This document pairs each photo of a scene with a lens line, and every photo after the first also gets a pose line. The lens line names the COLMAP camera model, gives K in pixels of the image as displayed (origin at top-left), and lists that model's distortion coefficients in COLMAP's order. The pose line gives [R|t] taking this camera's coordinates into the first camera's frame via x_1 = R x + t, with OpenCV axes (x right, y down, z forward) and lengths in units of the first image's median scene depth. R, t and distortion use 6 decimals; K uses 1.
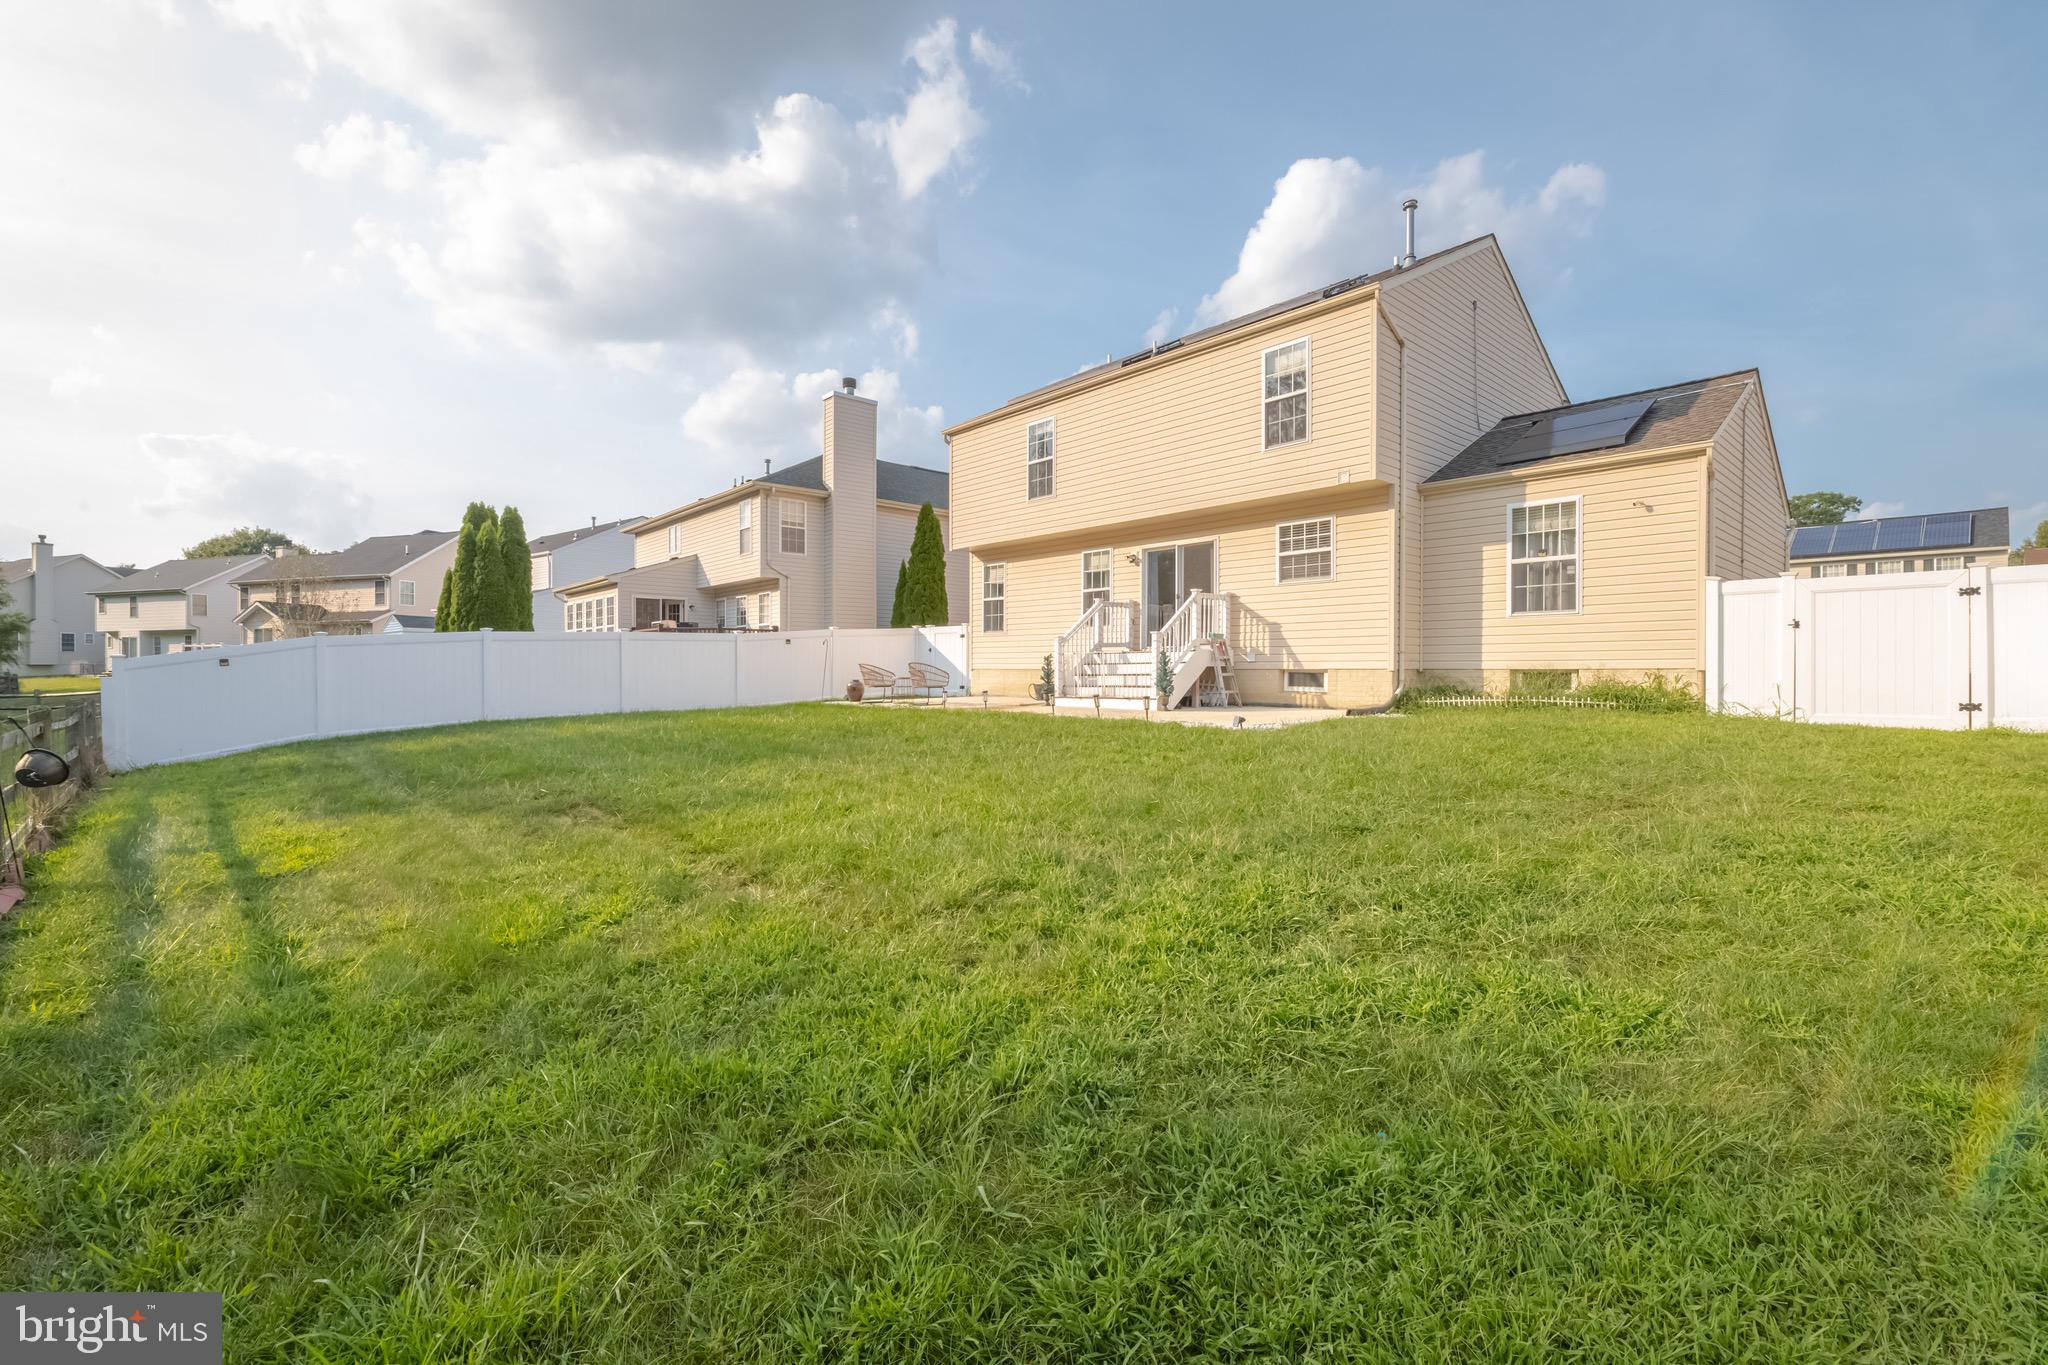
lens RADIAL K [[898.3, 0, 1024.0], [0, 898.3, 682.5], [0, 0, 1]] dist [-0.001109, -0.010602]
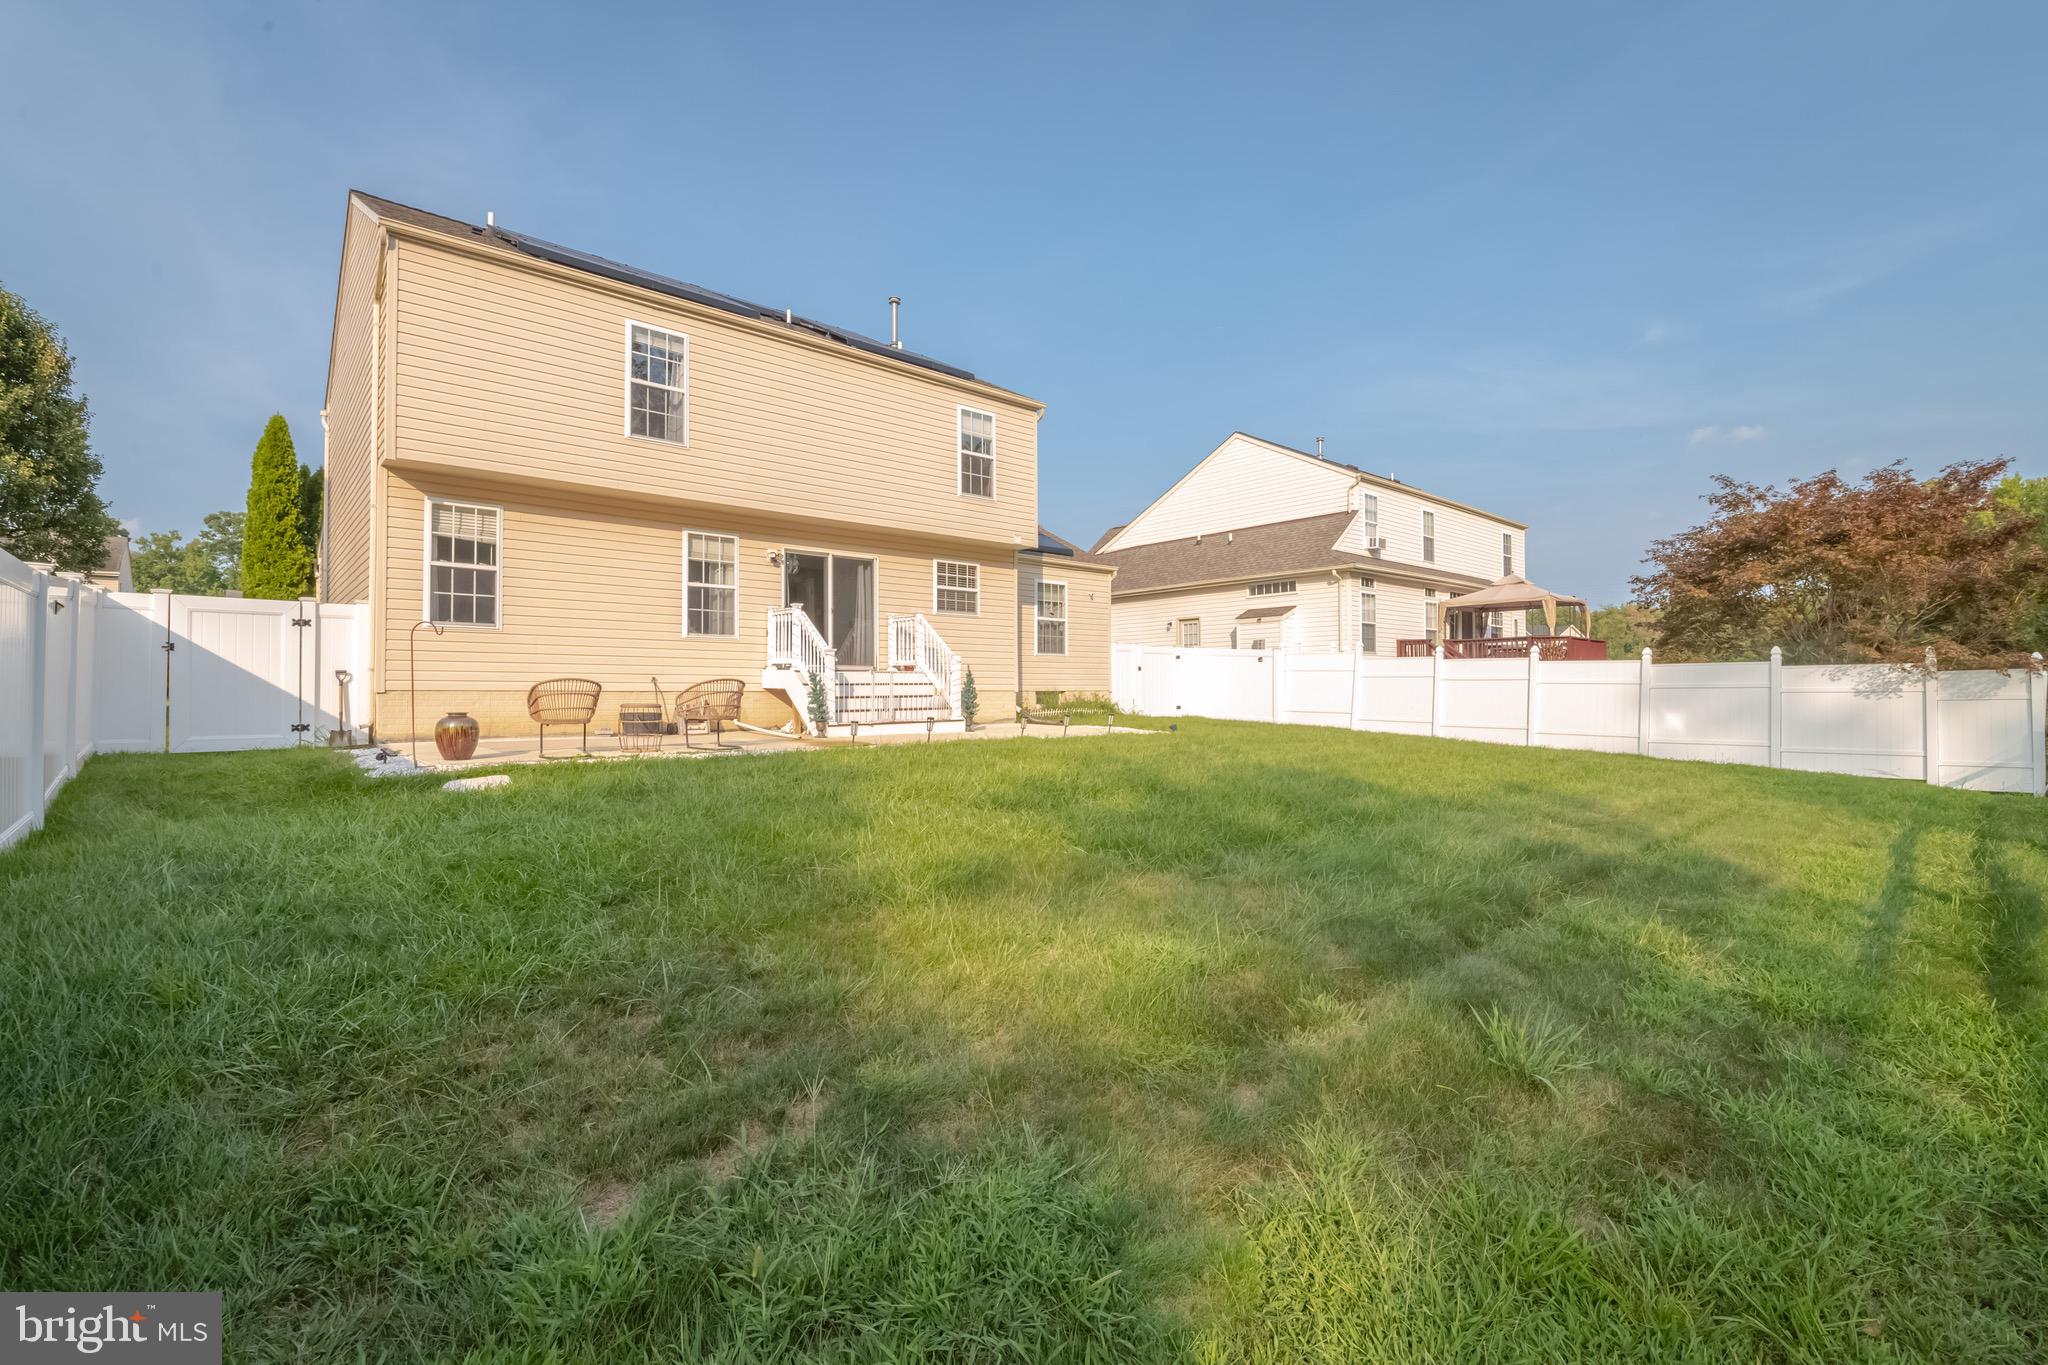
lens RADIAL K [[936.8, 0, 1024.0], [0, 936.8, 682.5], [0, 0, 1]] dist [0.001323, 0.000106]
pose [[-0.022315, 0.010310, 0.999698, -0.880185], [0.016796, 0.999810, -0.009936, -0.012223], [-0.999610, 0.016569, -0.022484, 0.936907]]
